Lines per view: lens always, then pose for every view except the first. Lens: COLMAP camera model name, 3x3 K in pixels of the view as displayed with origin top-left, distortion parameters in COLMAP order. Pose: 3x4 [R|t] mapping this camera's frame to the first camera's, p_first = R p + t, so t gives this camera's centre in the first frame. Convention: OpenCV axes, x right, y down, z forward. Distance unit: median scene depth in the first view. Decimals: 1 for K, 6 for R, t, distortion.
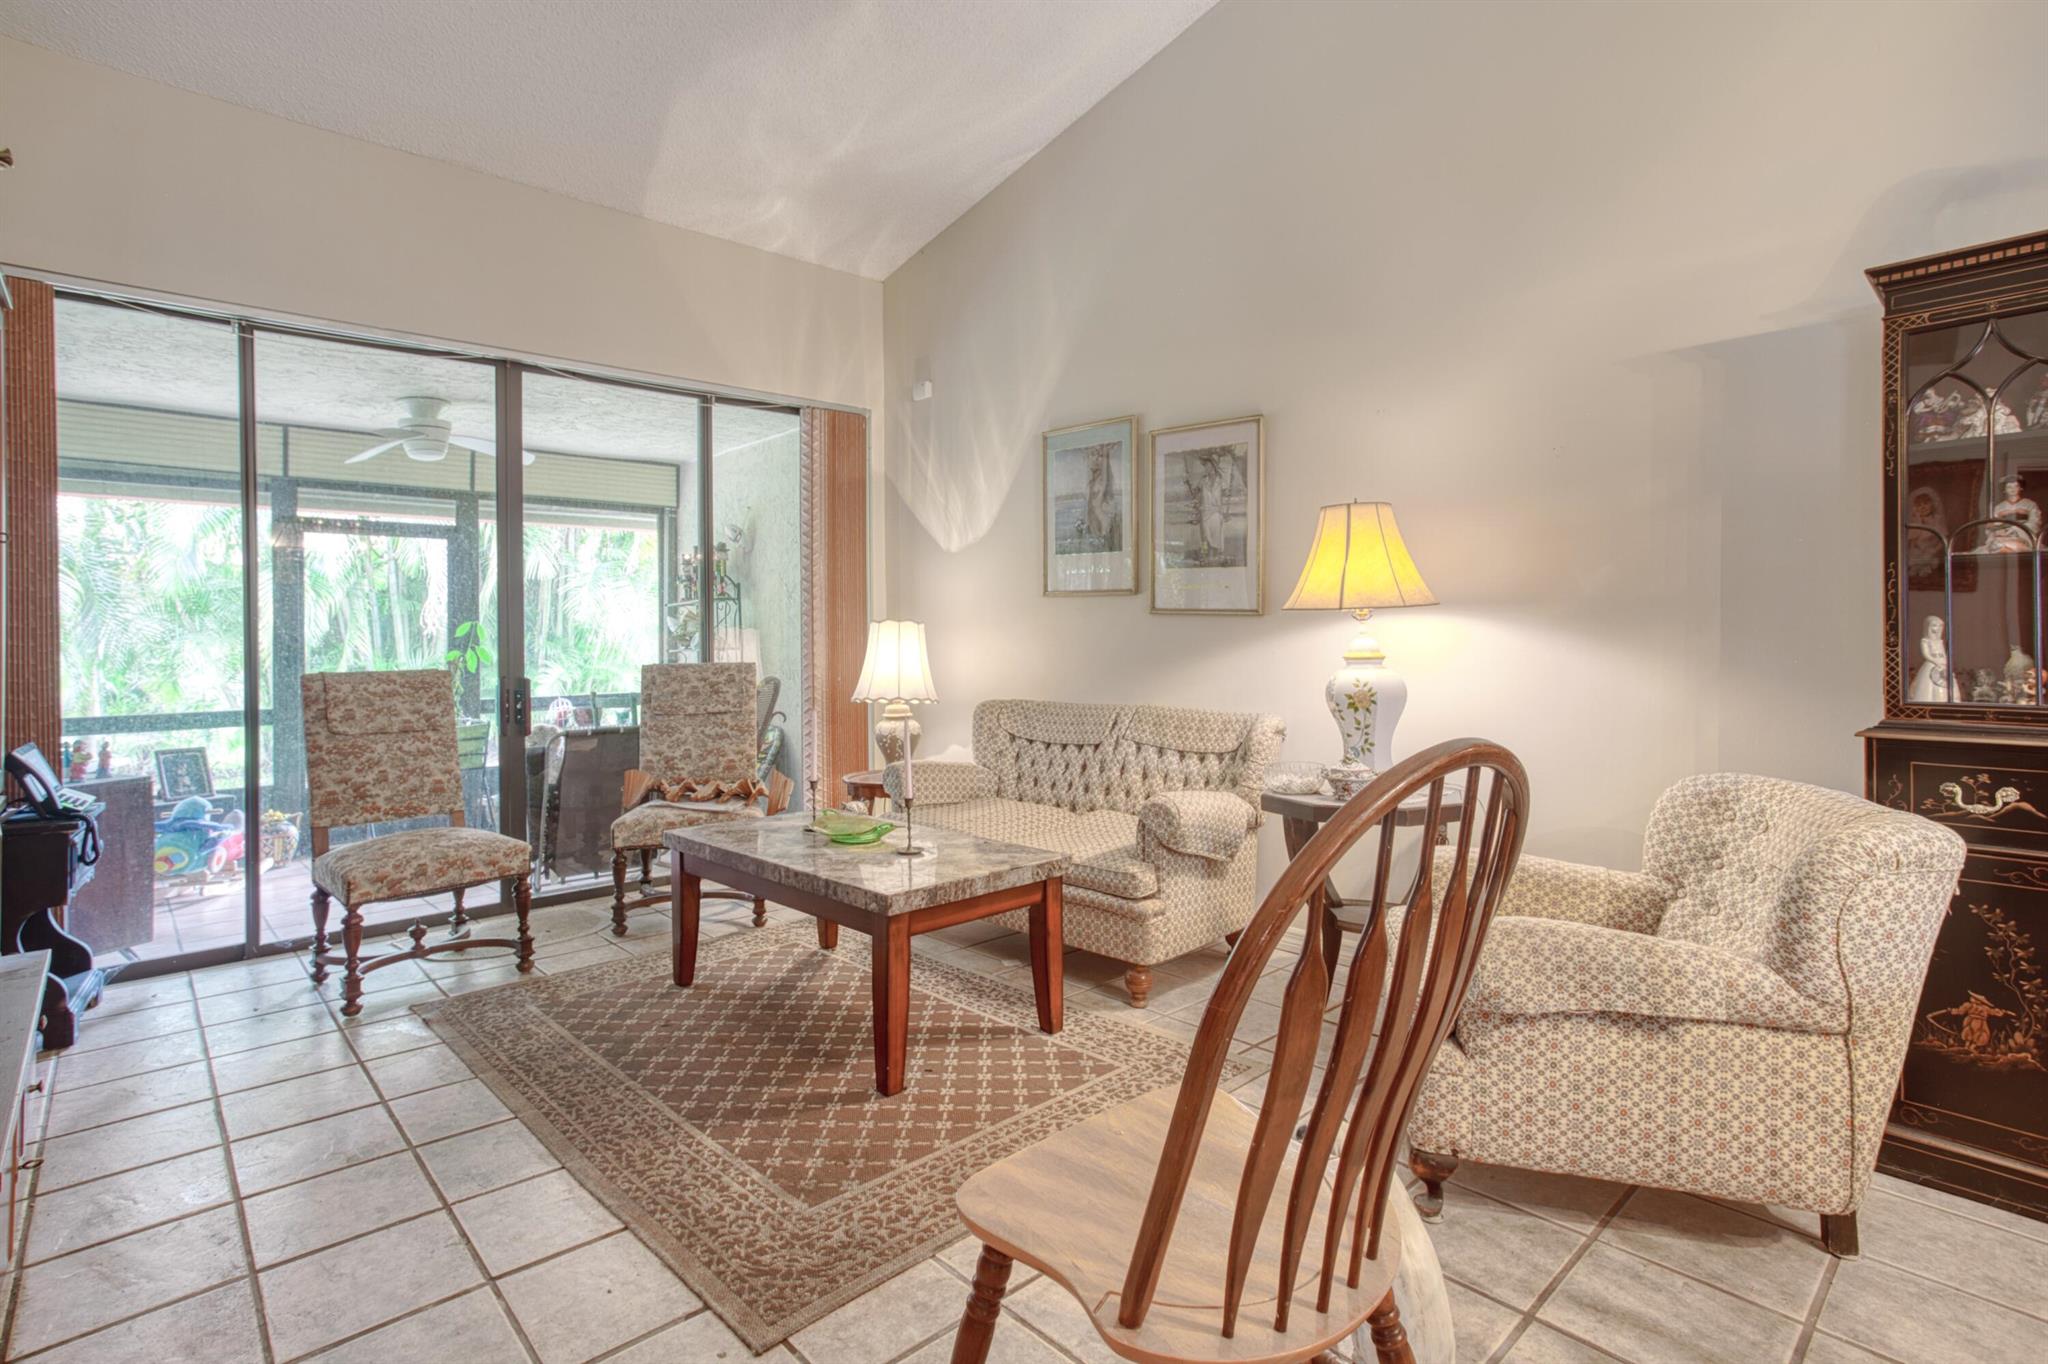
lens RADIAL K [[1021.2, 0, 1019.0], [0, 1021.2, 644.7], [0, 0, 1]] dist [-0.040707, -0.000100]
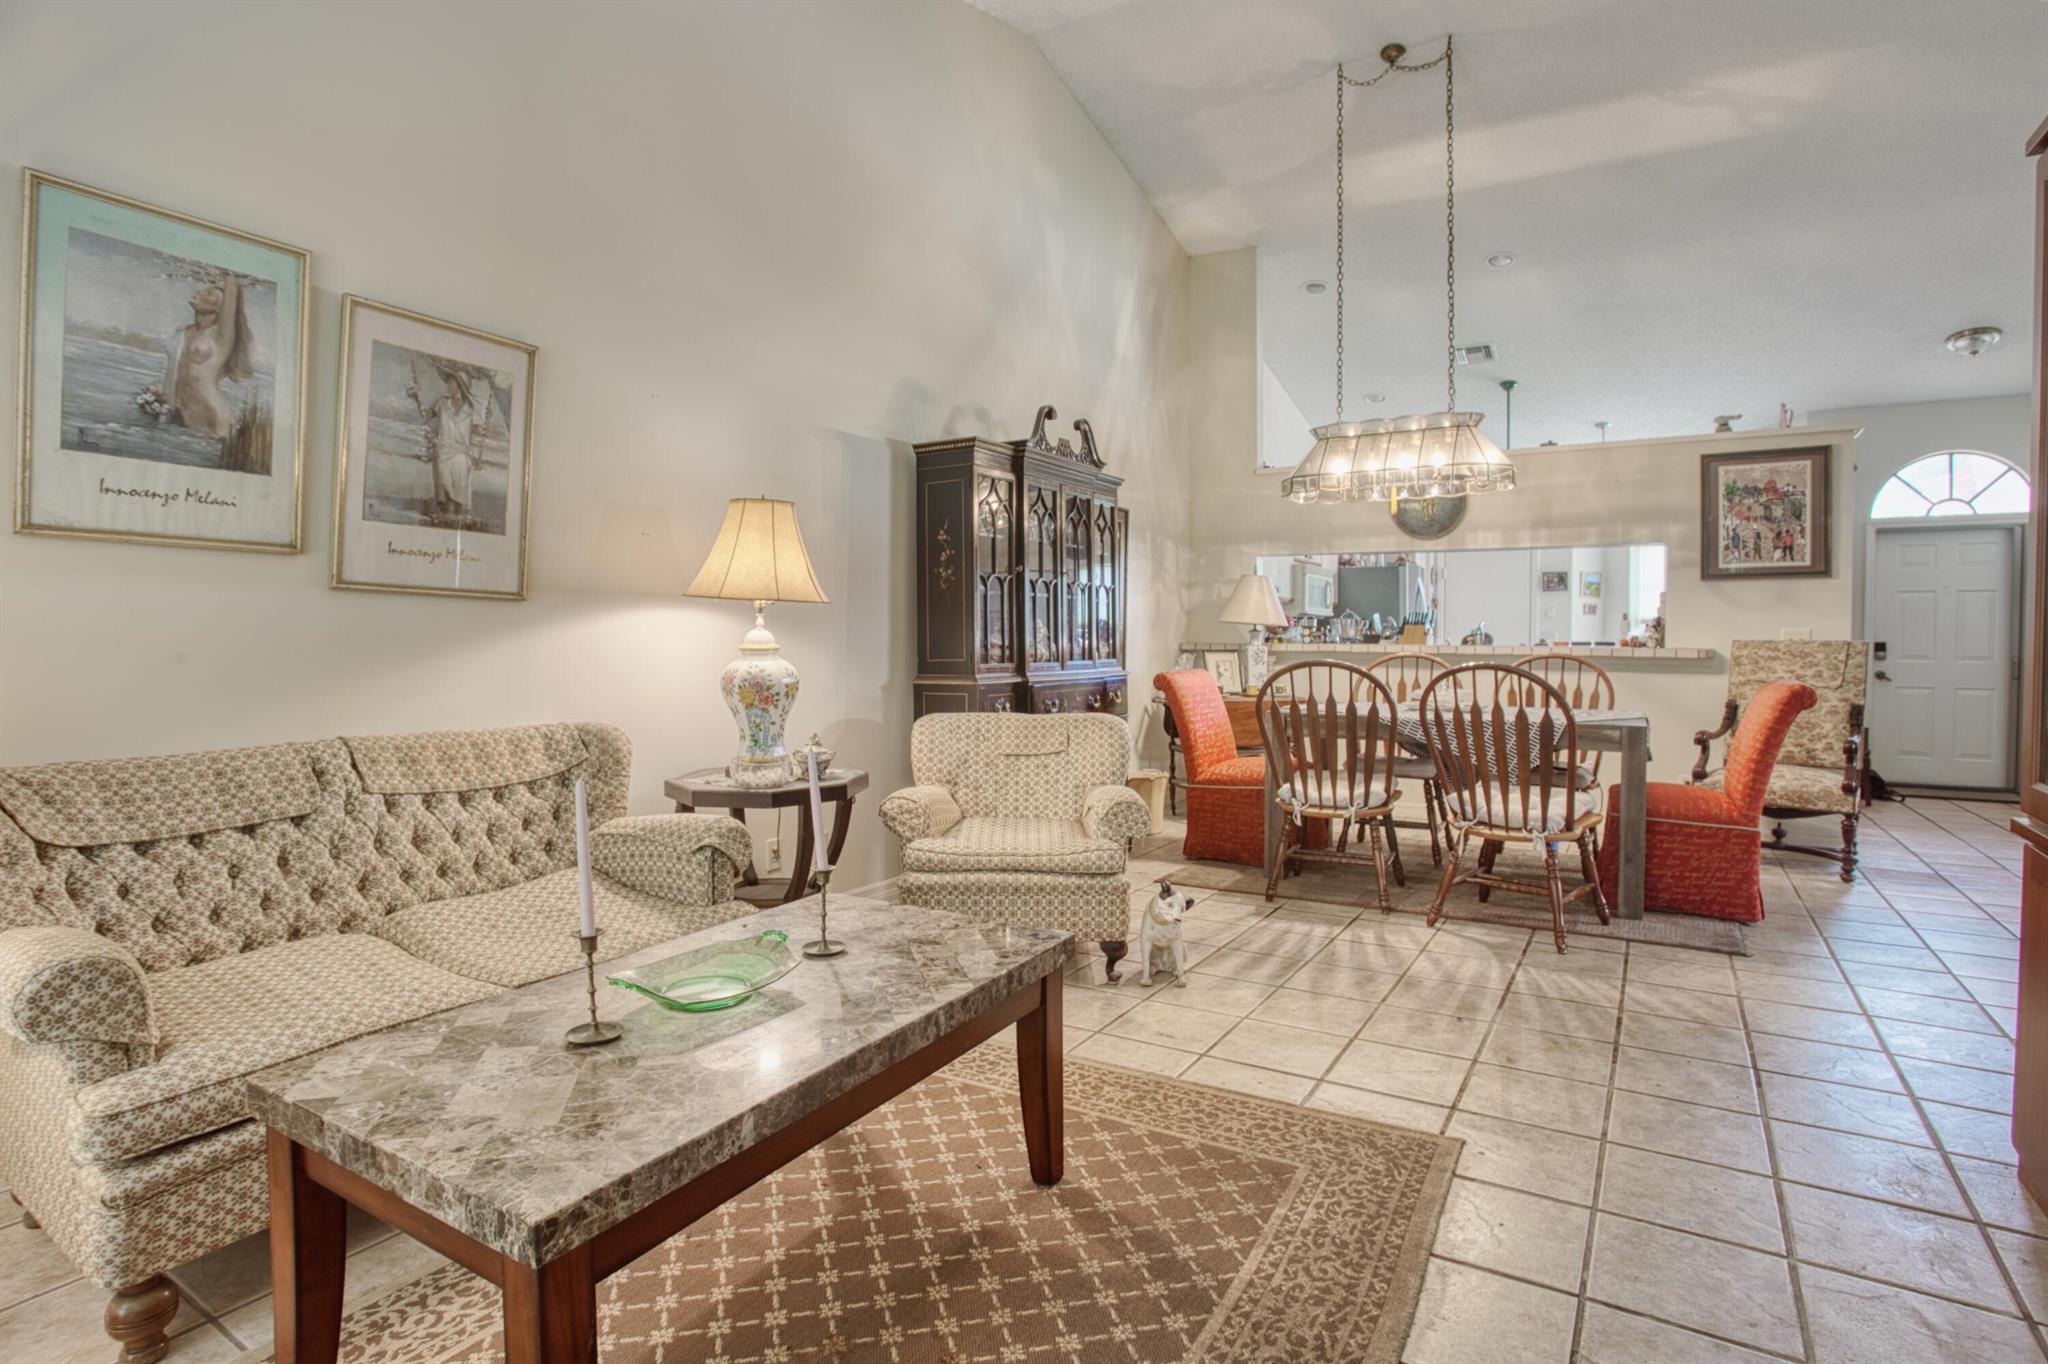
lens RADIAL K [[1005.9, 0, 1024.0], [0, 1005.9, 682.0], [0, 0, 1]] dist [-0.063067, 0.000327]
pose [[-0.258258, -0.036452, 0.965388, -0.593378], [0.006556, 0.999199, 0.039482, 0.005857], [-0.966054, 0.016525, -0.257812, 0.821021]]
